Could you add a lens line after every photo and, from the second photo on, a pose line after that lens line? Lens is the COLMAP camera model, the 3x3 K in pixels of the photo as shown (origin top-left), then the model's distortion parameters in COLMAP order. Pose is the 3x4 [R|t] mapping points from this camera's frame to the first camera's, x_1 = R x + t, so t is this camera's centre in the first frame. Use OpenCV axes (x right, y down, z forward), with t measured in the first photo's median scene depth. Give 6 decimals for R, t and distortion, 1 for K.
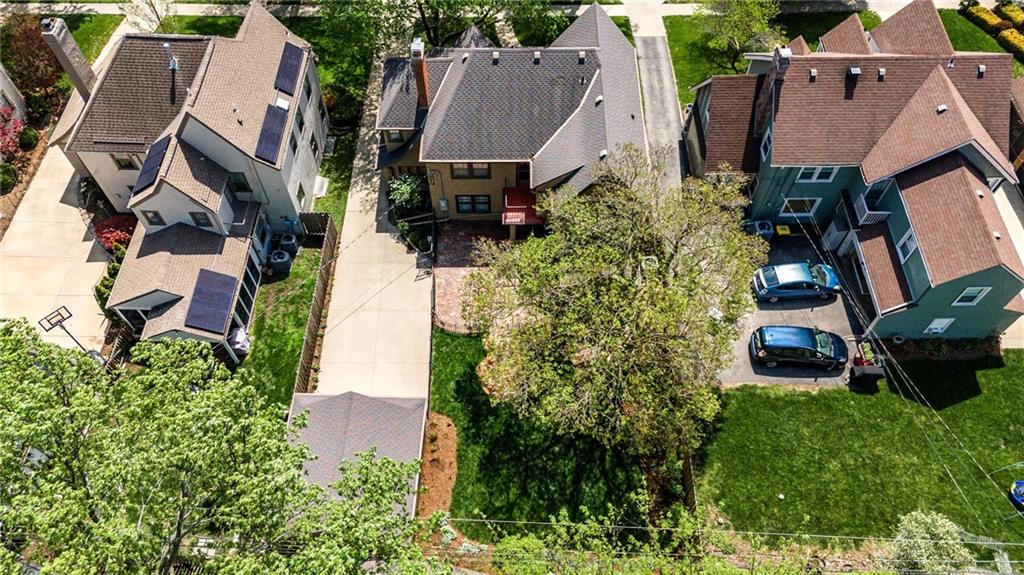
lens RADIAL K [[756.6, 0, 515.1], [0, 756.6, 284.6], [0, 0, 1]] dist [0.089662, -0.082731]
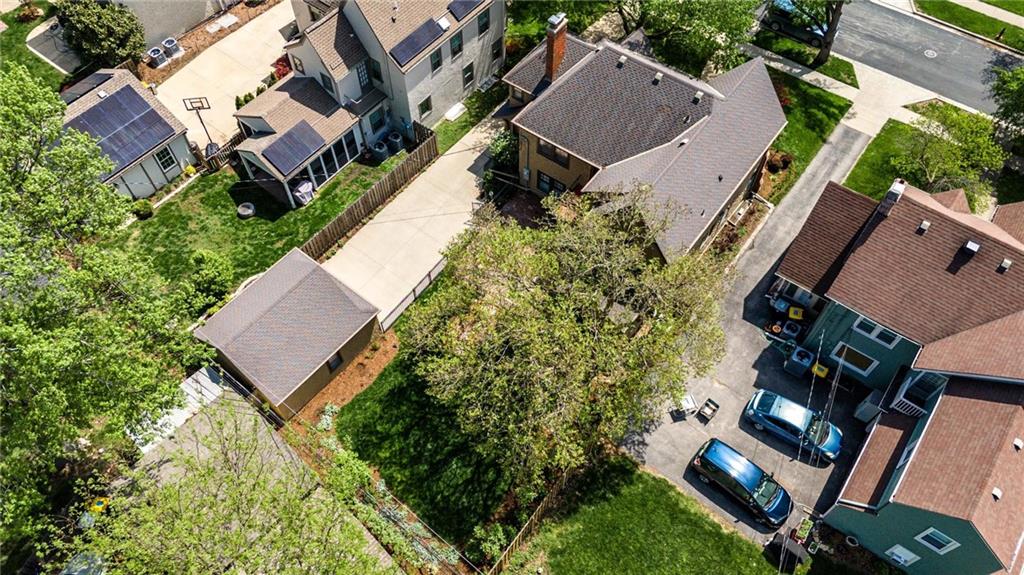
lens RADIAL K [[756.6, 0, 515.1], [0, 756.6, 284.6], [0, 0, 1]] dist [0.089662, -0.082731]
pose [[0.804457, 0.498530, -0.322982, 0.326494], [-0.497806, 0.862465, 0.091339, -0.067048], [0.324096, 0.087304, 0.941987, 0.038729]]
